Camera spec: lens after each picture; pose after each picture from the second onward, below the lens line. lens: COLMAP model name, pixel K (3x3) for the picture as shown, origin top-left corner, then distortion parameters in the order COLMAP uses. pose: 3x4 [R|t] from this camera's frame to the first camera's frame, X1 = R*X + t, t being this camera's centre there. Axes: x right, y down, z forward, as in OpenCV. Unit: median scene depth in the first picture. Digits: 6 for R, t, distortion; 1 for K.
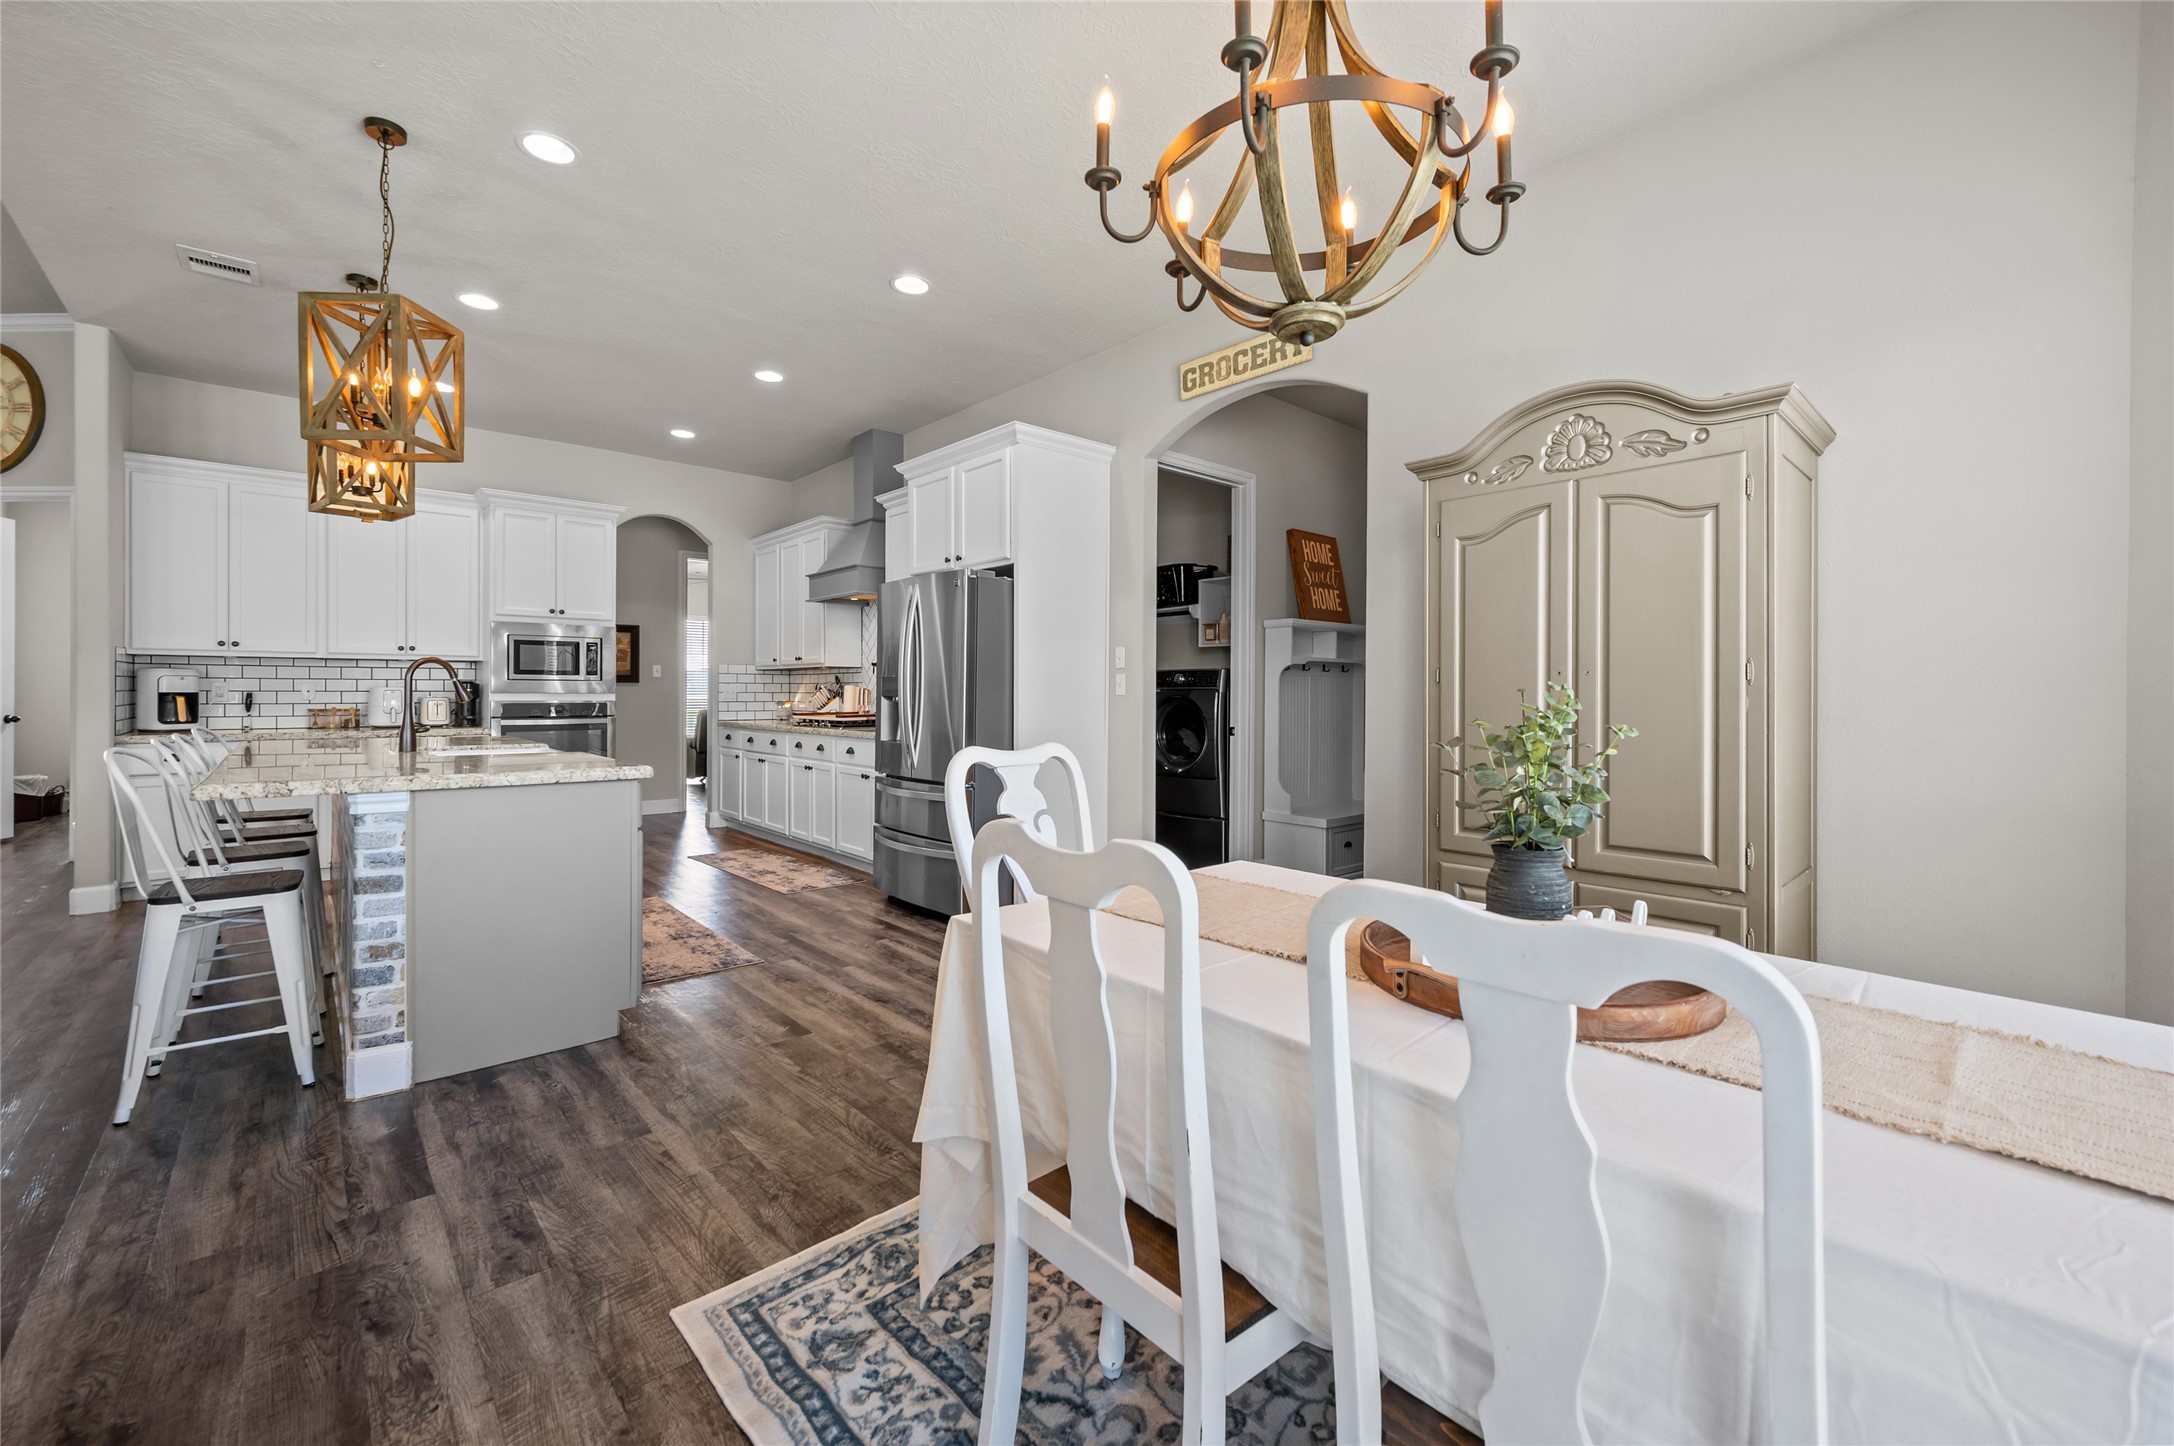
lens RADIAL K [[872.1, 0, 1088.7], [0, 872.1, 700.7], [0, 0, 1]] dist [0.001318, -0.000191]
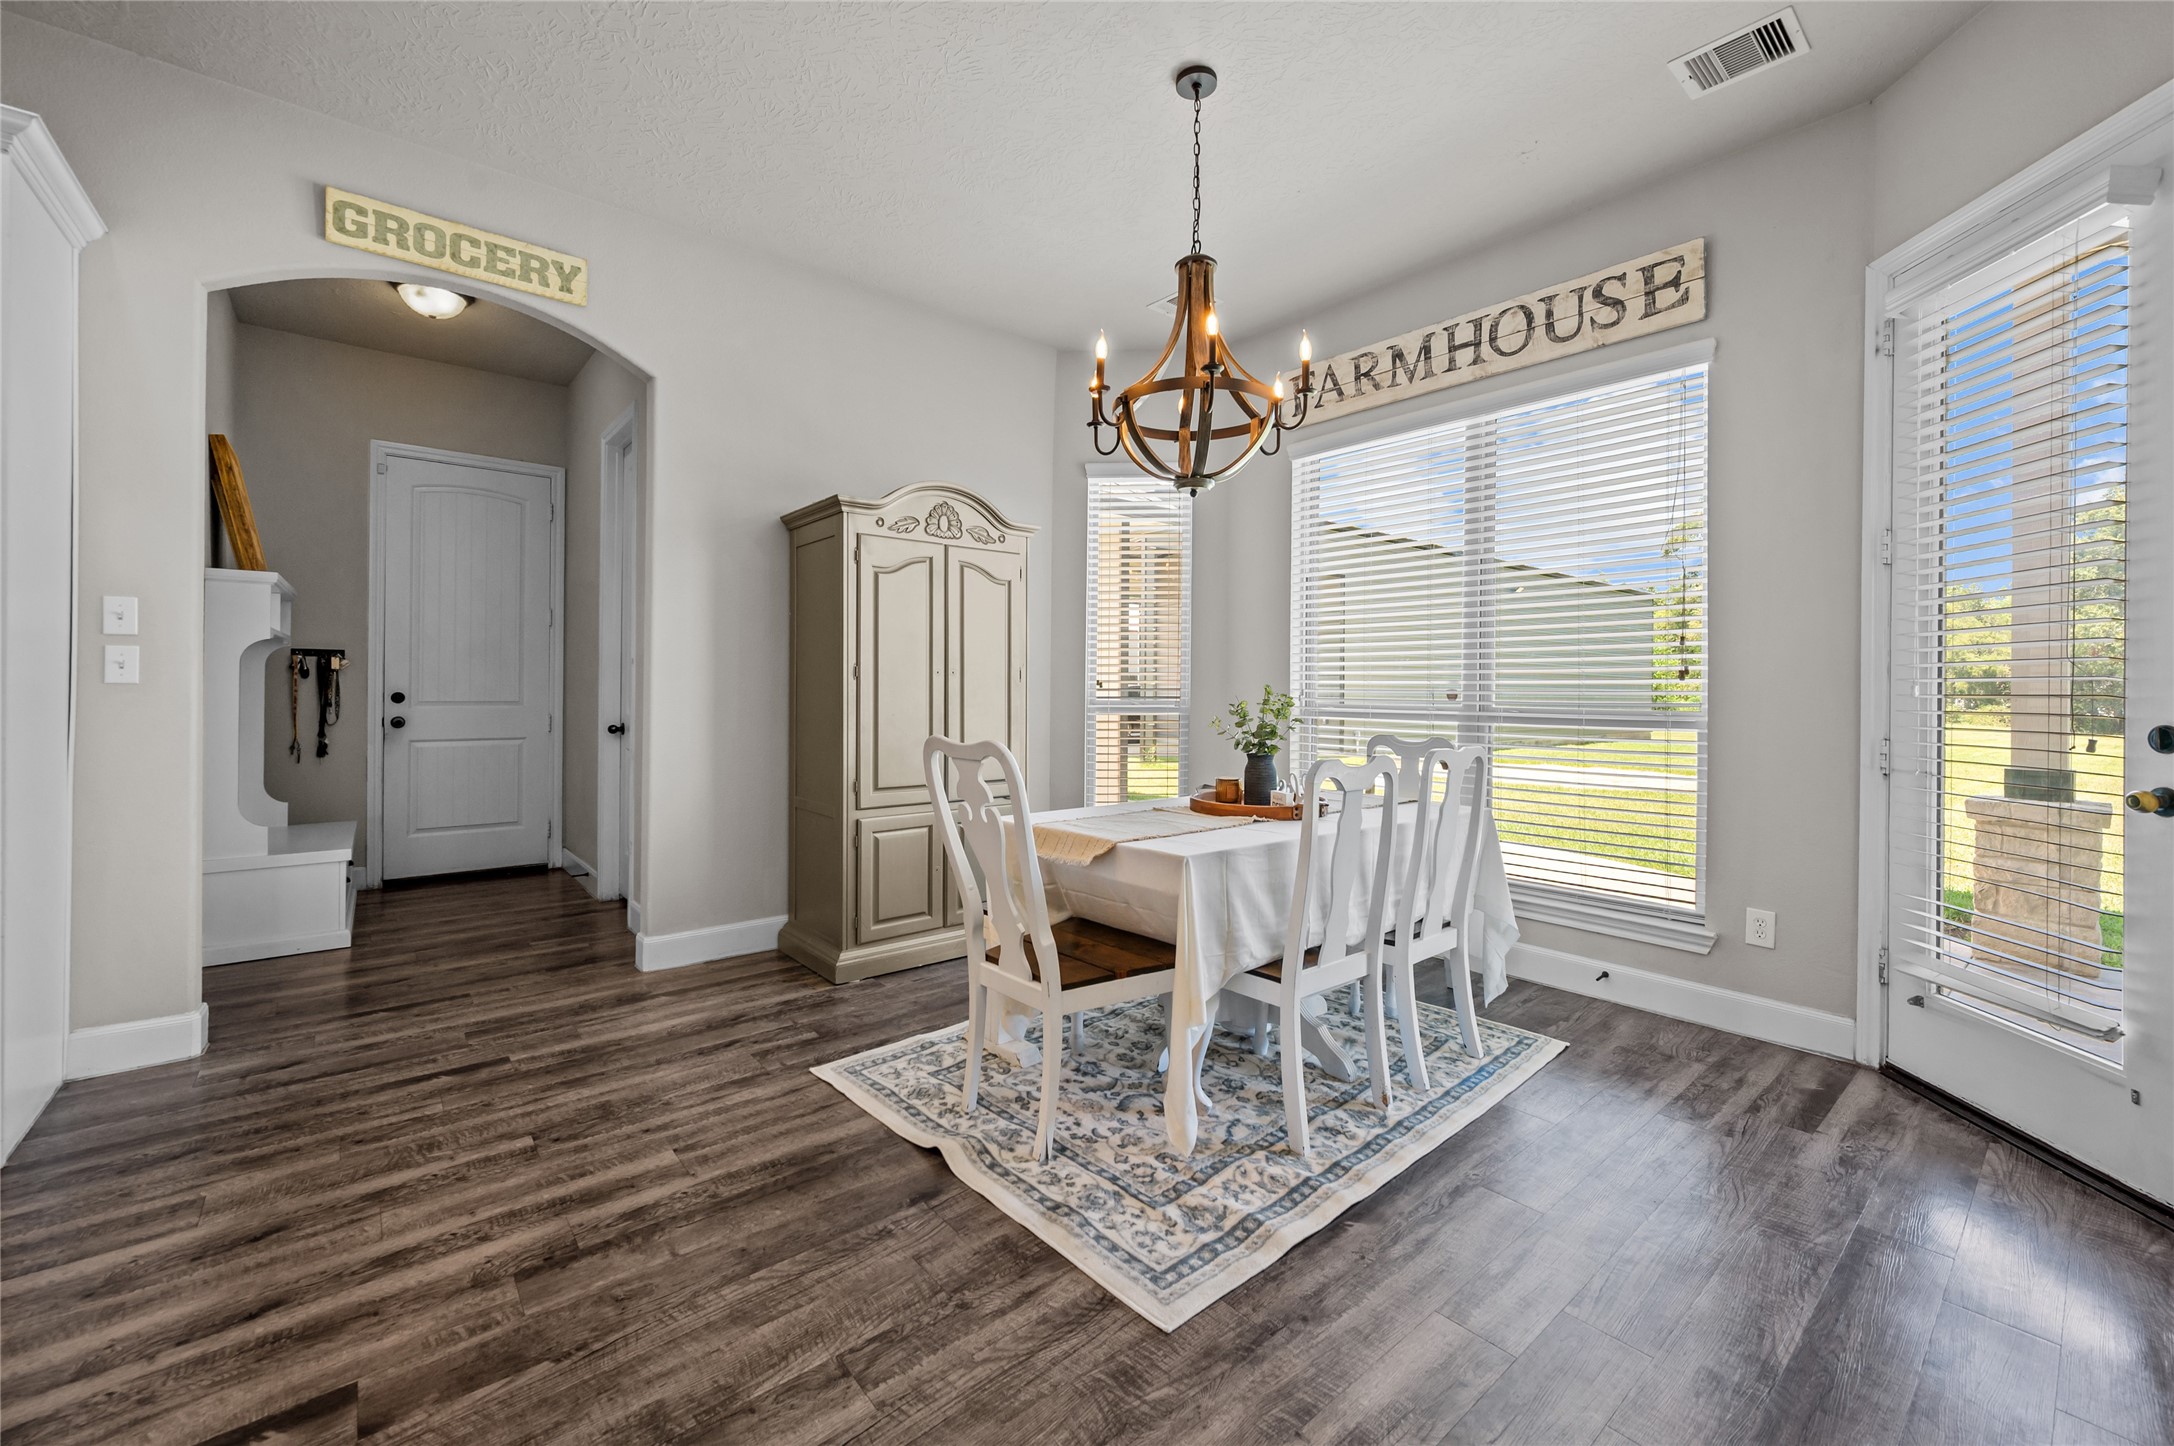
lens RADIAL K [[872.1, 0, 1087.5], [0, 872.1, 710.8], [0, 0, 1]] dist [0.001318, -0.000191]
pose [[0.043565, -0.032065, 0.998536, -1.010989], [0.000373, 0.999485, 0.032079, -0.016758], [-0.999051, -0.001025, 0.043555, 0.737785]]
